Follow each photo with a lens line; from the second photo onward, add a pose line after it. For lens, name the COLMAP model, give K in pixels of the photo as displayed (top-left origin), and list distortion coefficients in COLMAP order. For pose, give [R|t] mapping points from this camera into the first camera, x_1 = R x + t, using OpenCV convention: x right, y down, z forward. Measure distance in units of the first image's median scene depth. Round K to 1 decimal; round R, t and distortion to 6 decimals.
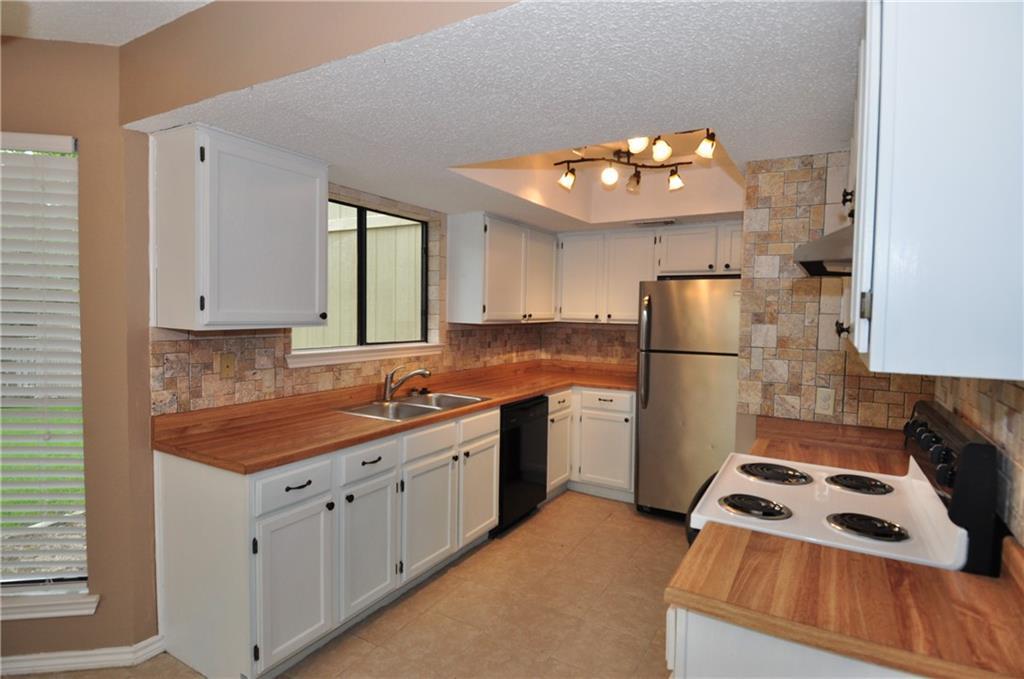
lens RADIAL K [[541.3, 0, 507.0], [0, 541.3, 334.0], [0, 0, 1]] dist [0.029720, -0.028936]
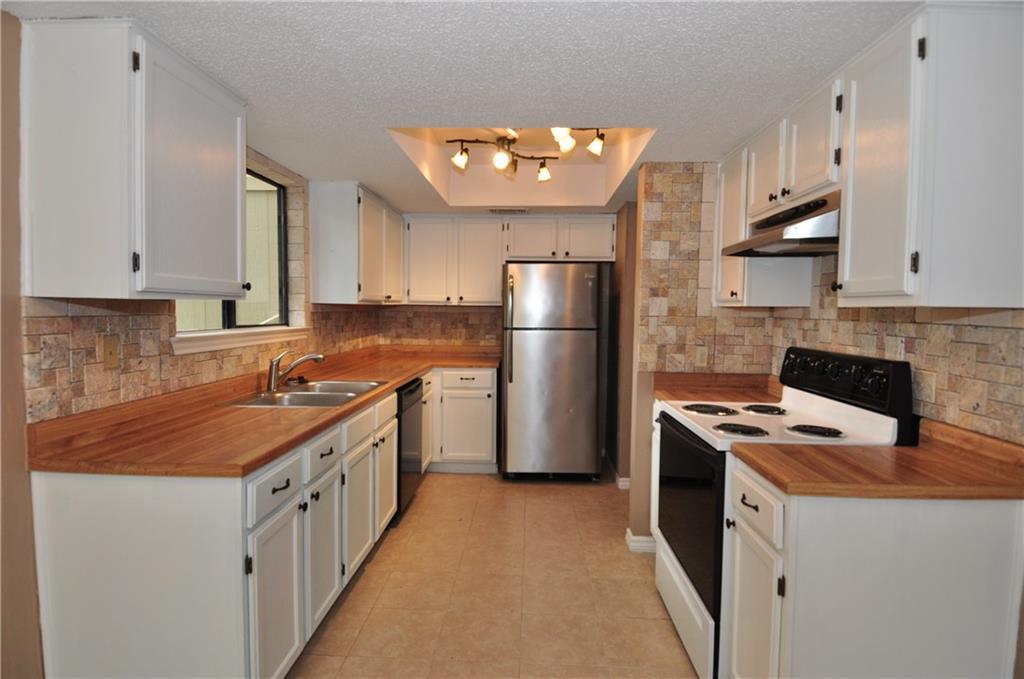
lens RADIAL K [[541.3, 0, 521.8], [0, 541.3, 335.3], [0, 0, 1]] dist [0.029720, -0.028936]
pose [[0.874827, -0.031916, 0.483383, -0.303222], [0.024657, 0.999468, 0.021367, 0.026332], [-0.483807, -0.006774, 0.875148, 0.062882]]
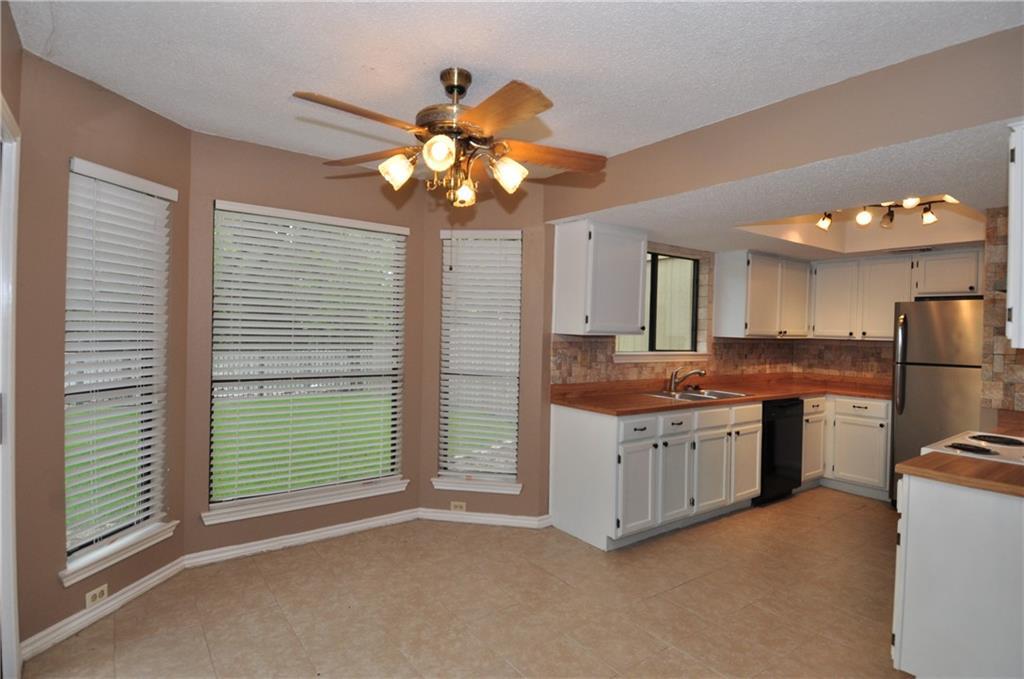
lens RADIAL K [[541.3, 0, 508.4], [0, 541.3, 333.6], [0, 0, 1]] dist [0.029720, -0.028936]
pose [[0.922725, 0.008013, -0.385374, -0.078543], [-0.024657, 0.998963, -0.038266, 0.040592], [0.384668, 0.044811, 0.921967, -0.460122]]
